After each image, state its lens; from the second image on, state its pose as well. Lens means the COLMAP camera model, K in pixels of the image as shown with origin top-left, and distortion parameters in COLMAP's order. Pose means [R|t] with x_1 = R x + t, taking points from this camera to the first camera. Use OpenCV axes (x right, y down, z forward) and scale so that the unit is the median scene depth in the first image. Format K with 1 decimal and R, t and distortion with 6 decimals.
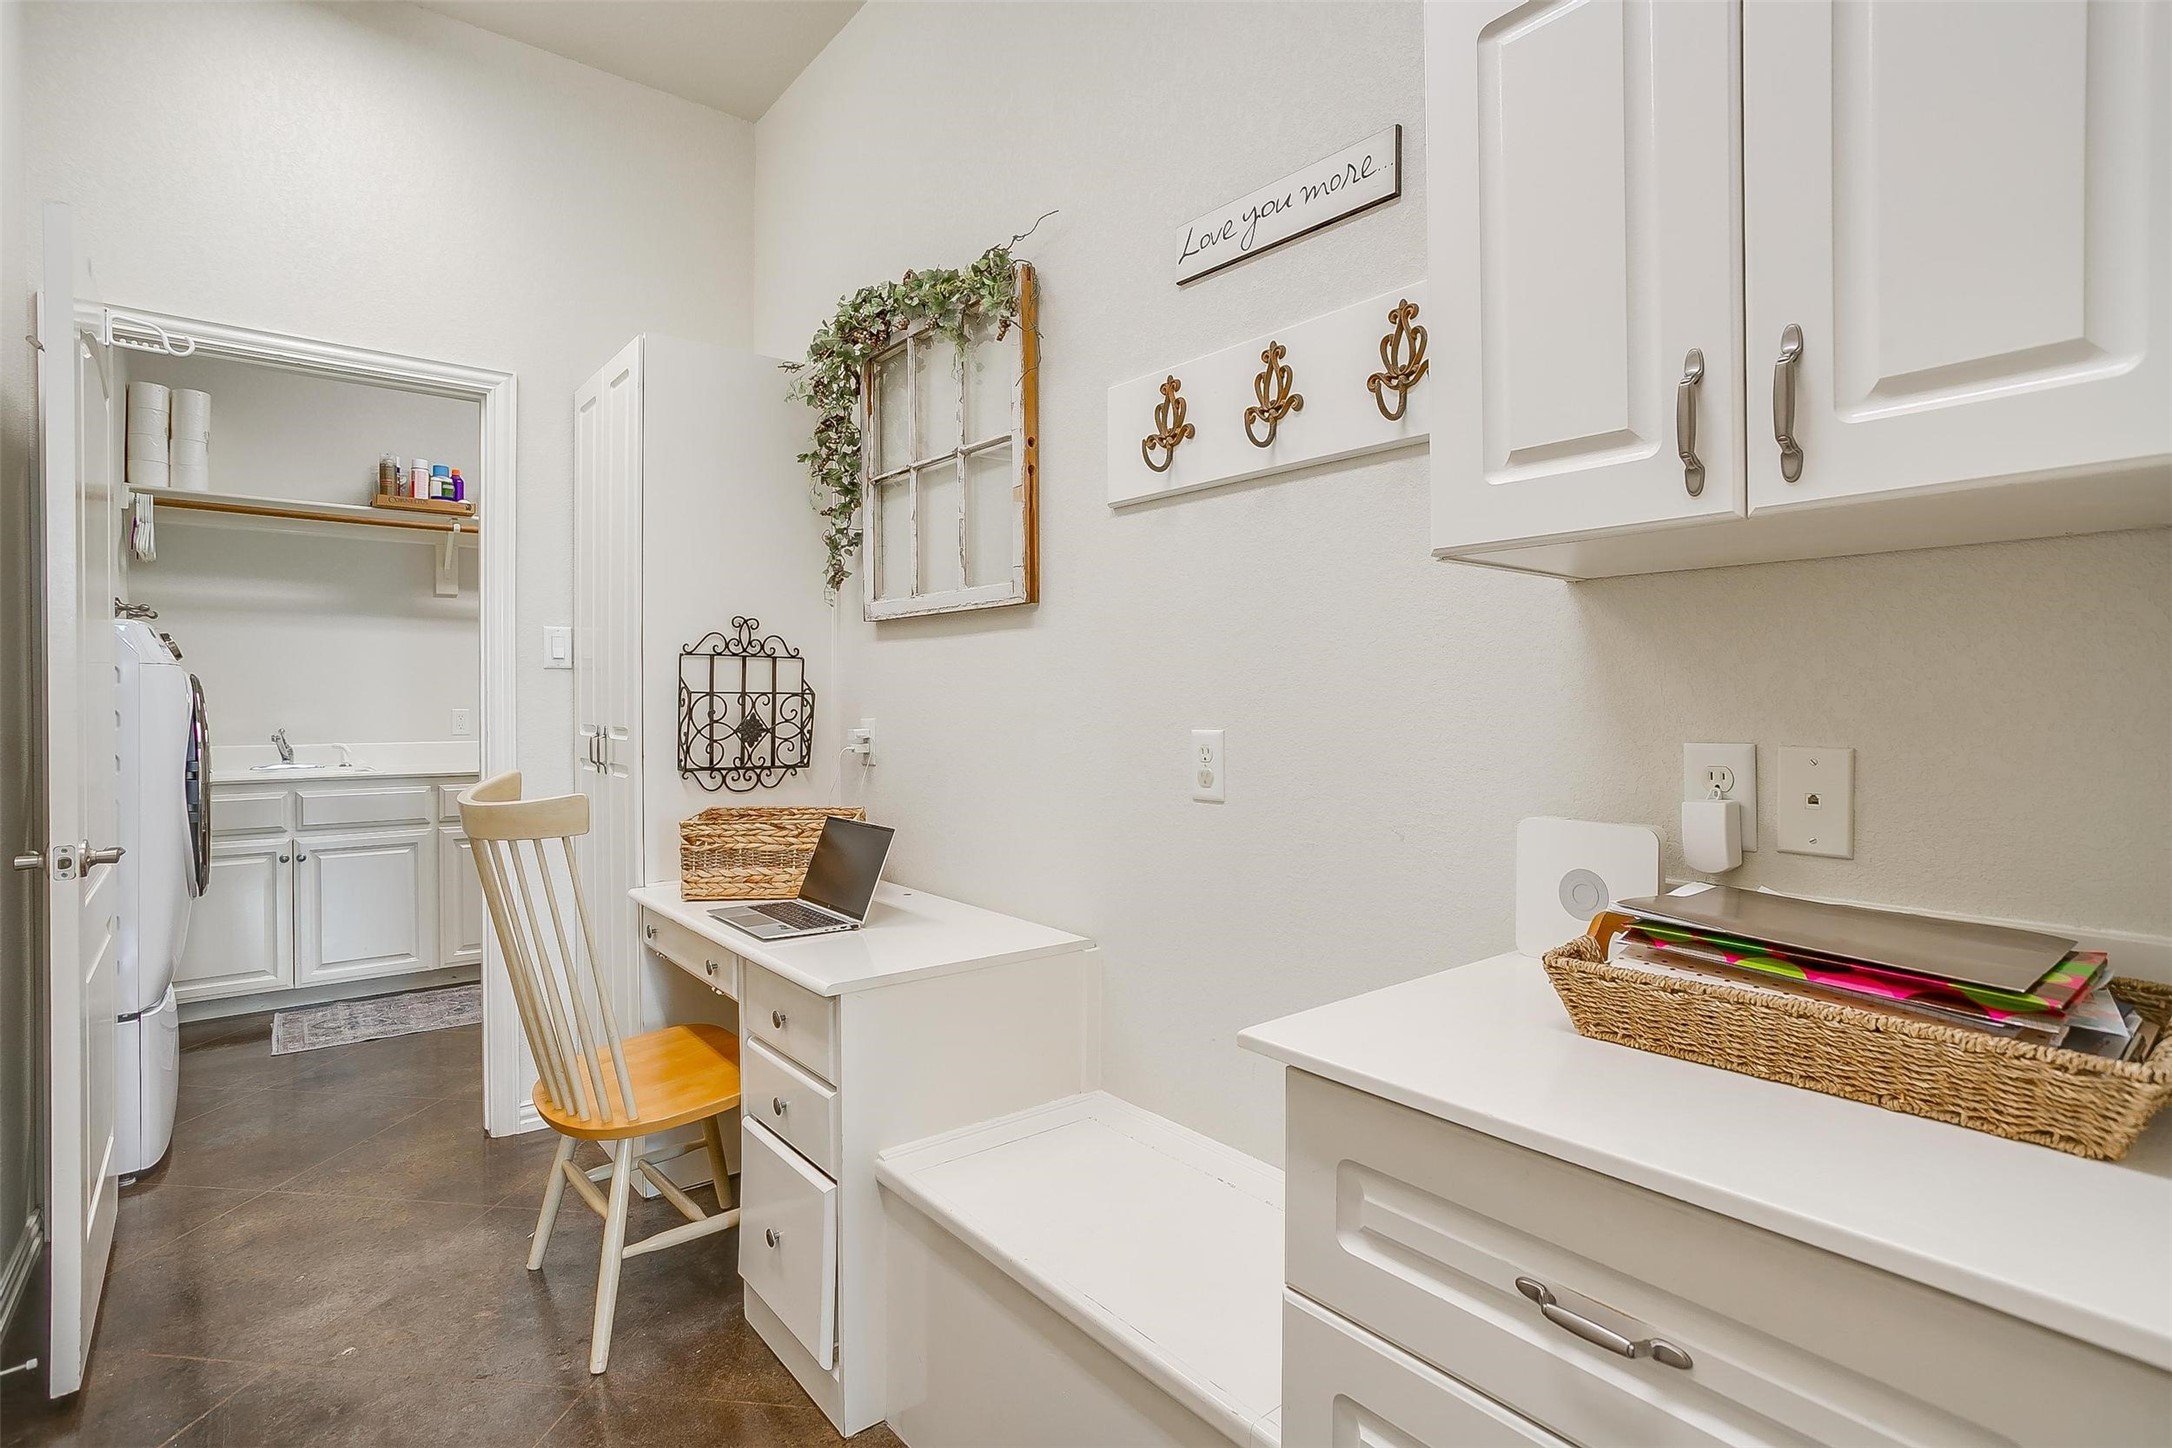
lens RADIAL K [[1069.4, 0, 1090.3], [0, 1069.4, 703.2], [0, 0, 1]] dist [-0.047486, 0.027909]
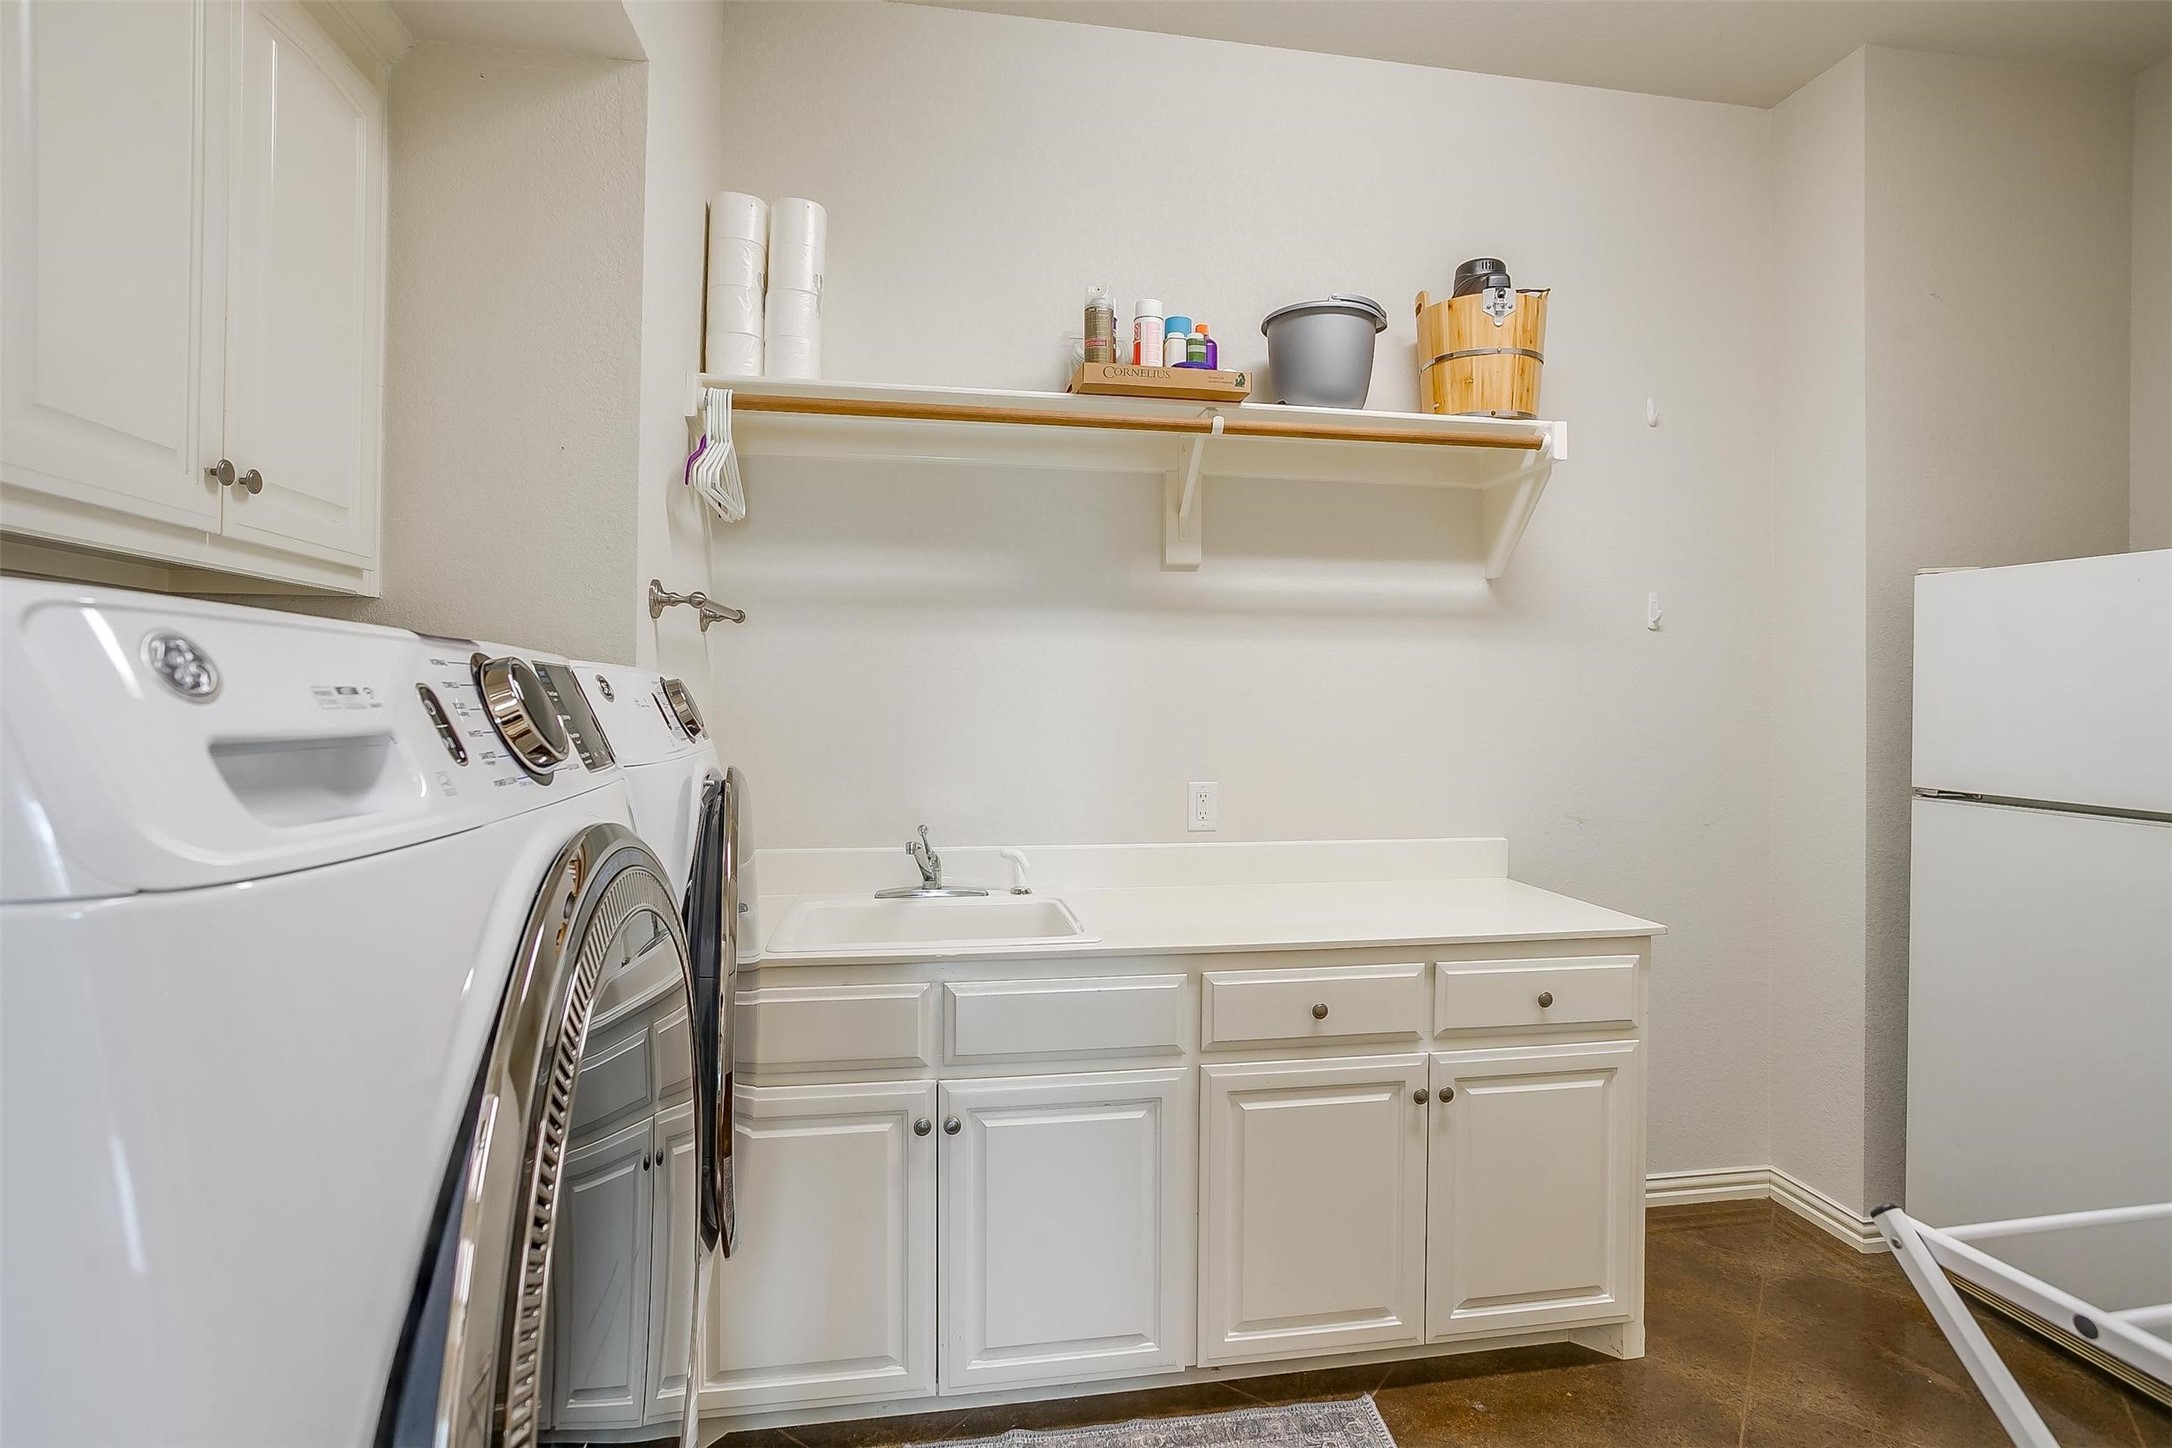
lens RADIAL K [[1051.1, 0, 1092.0], [0, 1051.1, 698.7], [0, 0, 1]] dist [-0.052104, 0.028105]
pose [[0.873084, 0.012407, -0.487412, -0.456754], [-0.011953, 0.999920, 0.004043, -0.043824], [0.487423, 0.002297, 0.873163, 0.602799]]
